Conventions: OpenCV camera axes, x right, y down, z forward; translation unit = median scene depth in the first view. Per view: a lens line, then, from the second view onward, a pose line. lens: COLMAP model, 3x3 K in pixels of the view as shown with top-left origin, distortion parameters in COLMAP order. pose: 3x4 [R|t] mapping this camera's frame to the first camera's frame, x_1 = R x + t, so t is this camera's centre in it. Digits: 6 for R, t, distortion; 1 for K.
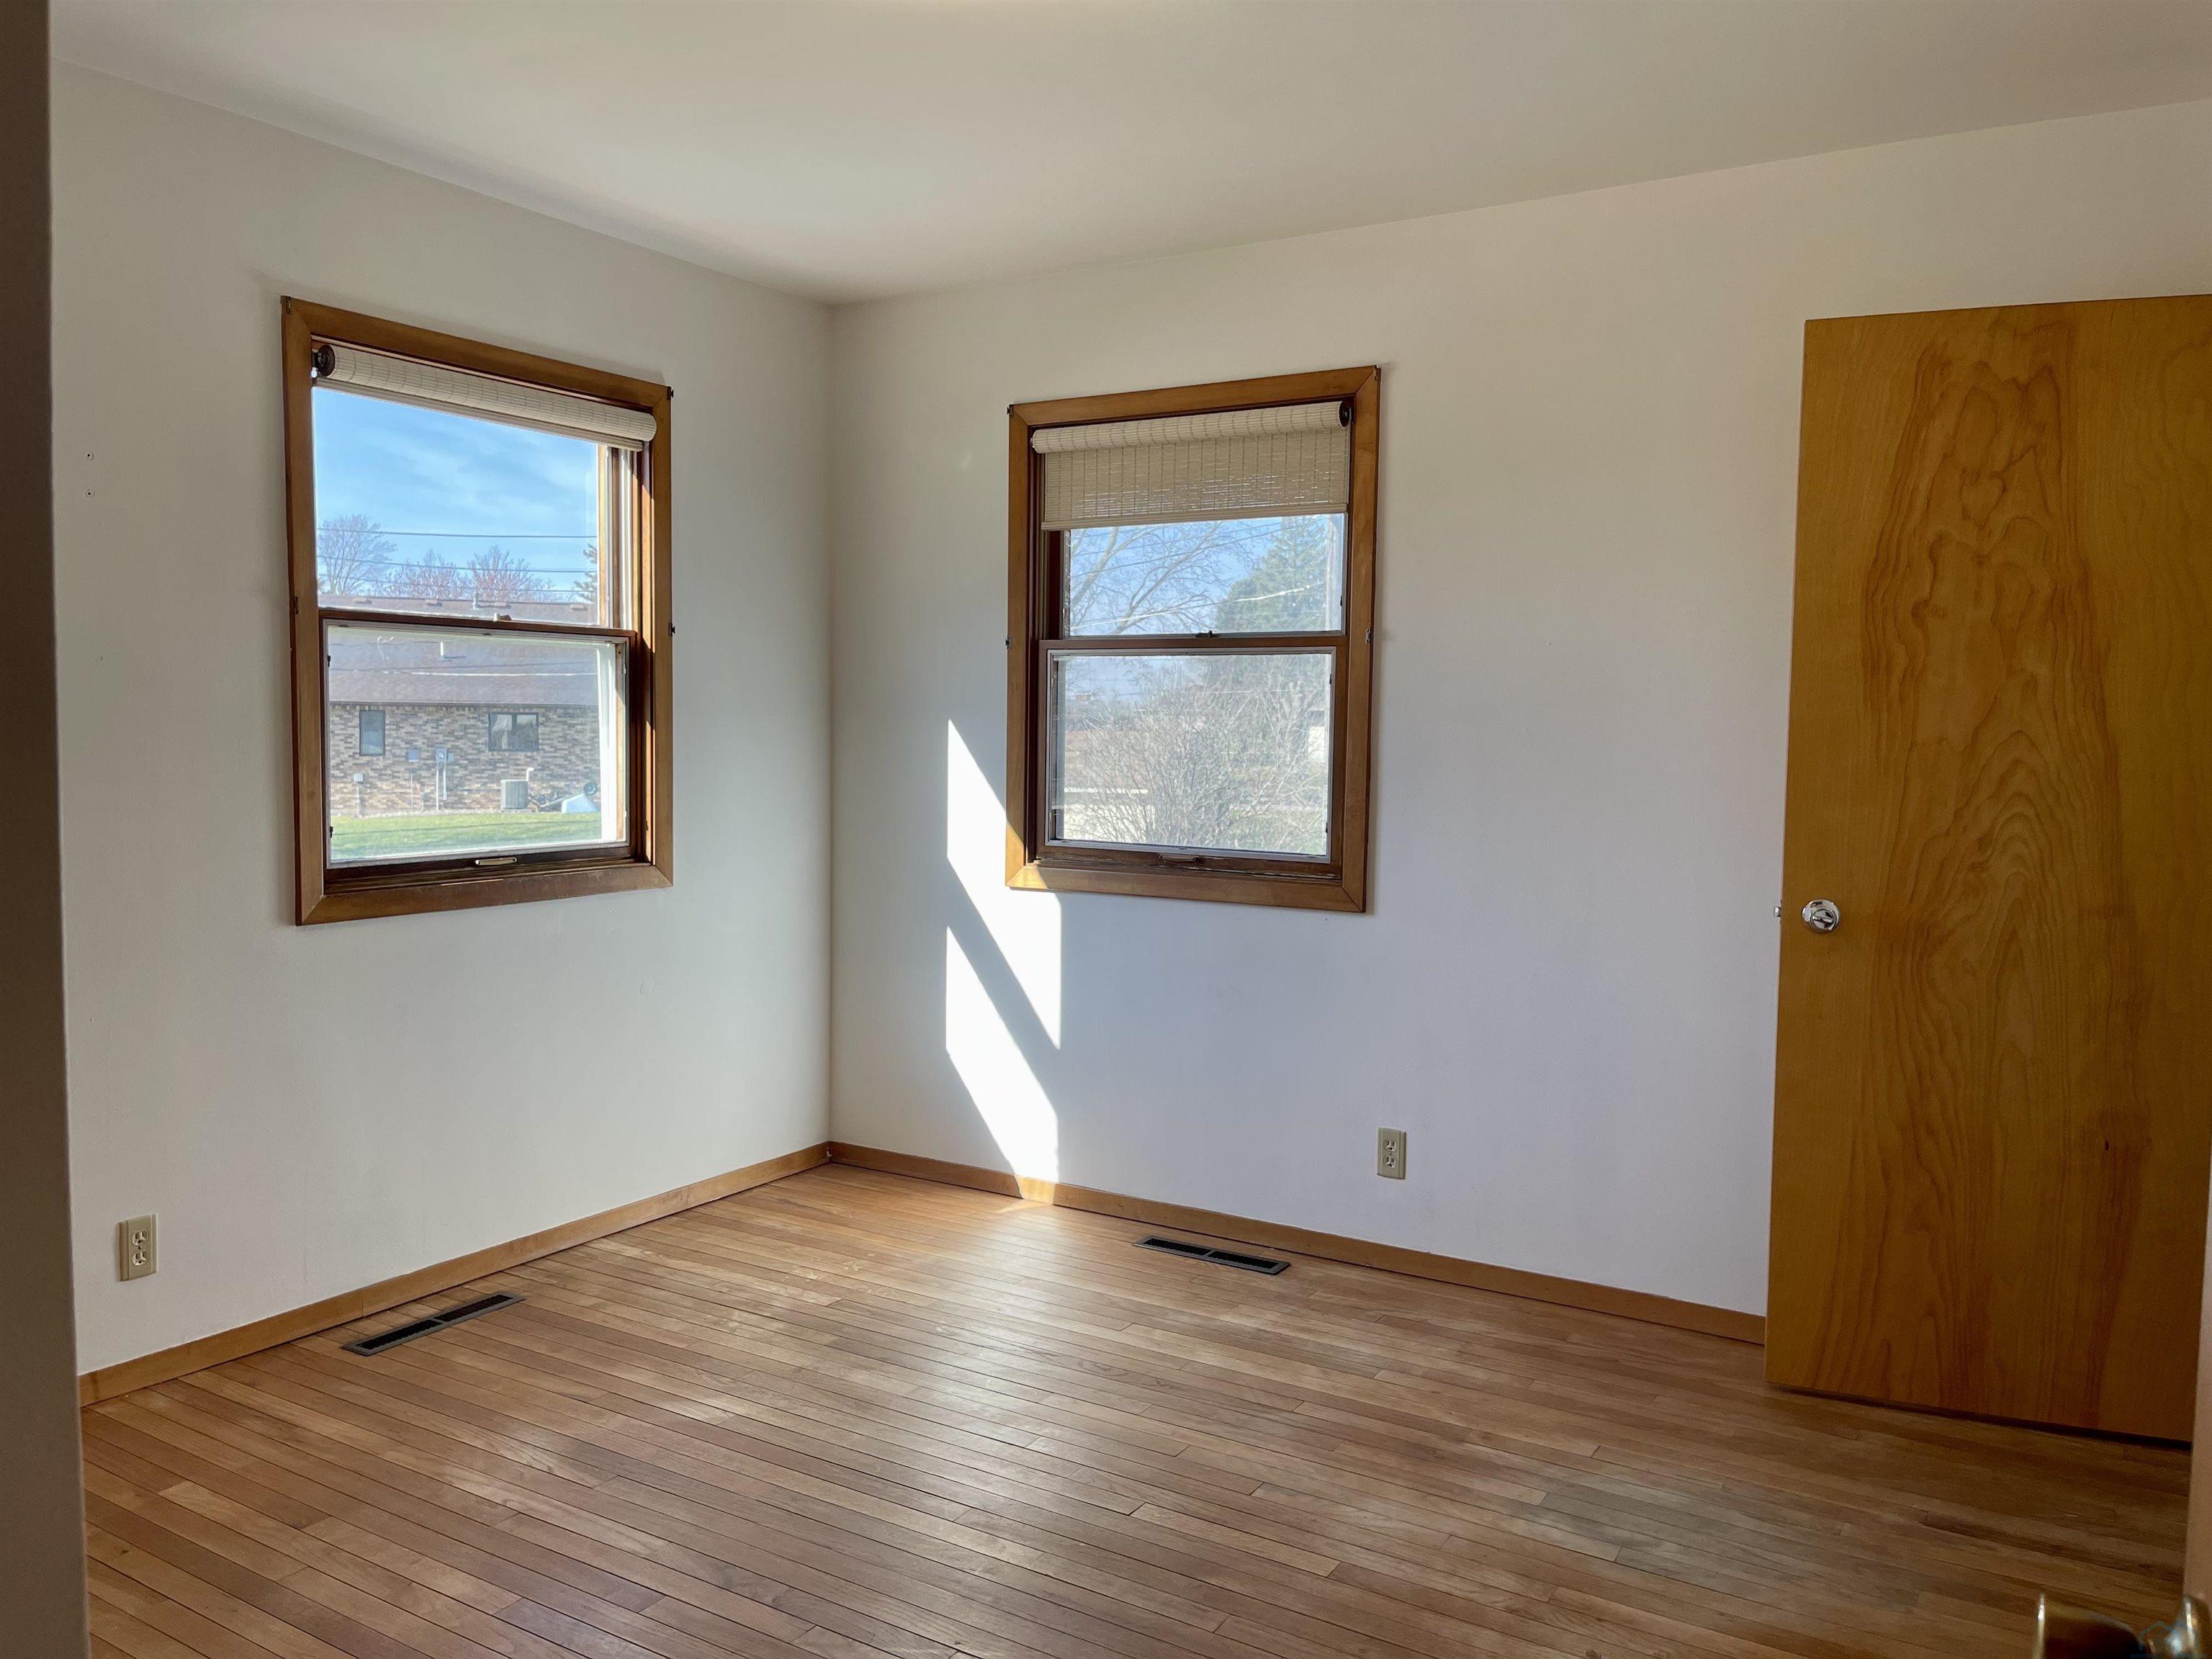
lens RADIAL K [[1665.0, 0, 1099.5], [0, 1665.0, 806.8], [0, 0, 1]] dist [0.126943, -0.169014]
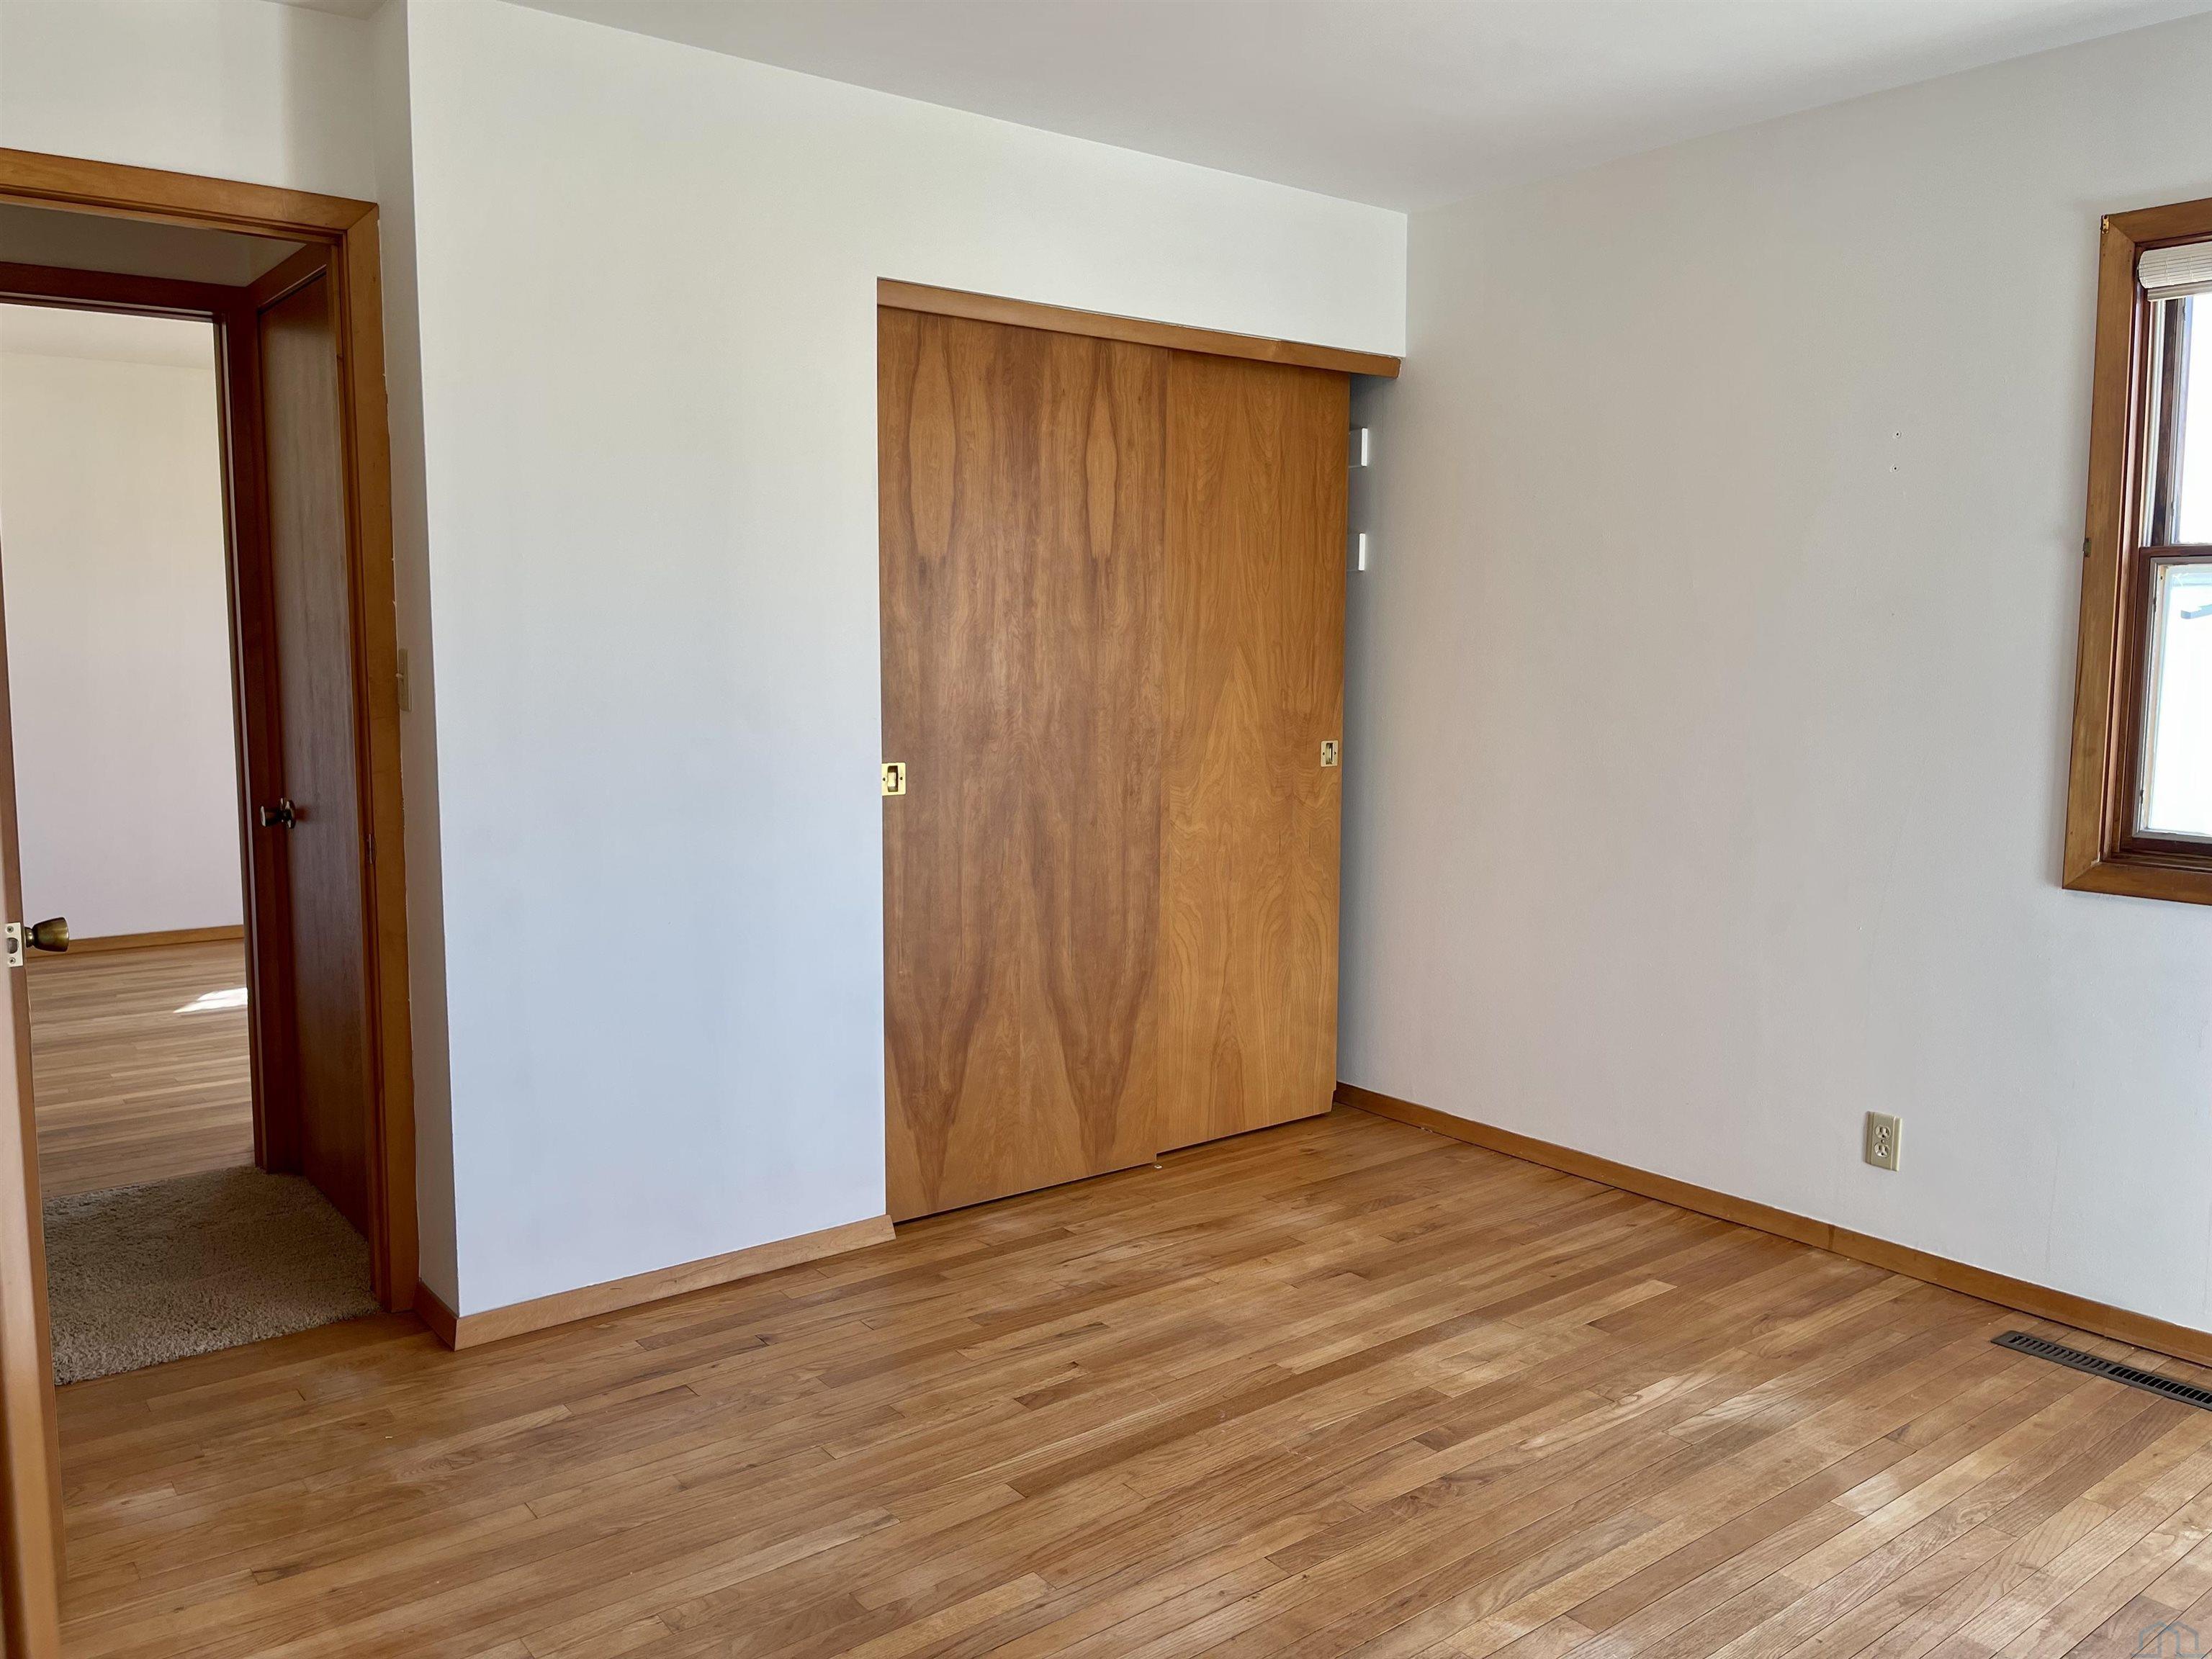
lens RADIAL K [[1665.0, 0, 1099.5], [0, 1665.0, 806.8], [0, 0, 1]] dist [0.126943, -0.169014]
pose [[-0.347286, 0.075122, -0.934745, 0.653509], [-0.061193, 0.992846, 0.102526, -0.042965], [0.935760, 0.092806, -0.340205, 0.895042]]
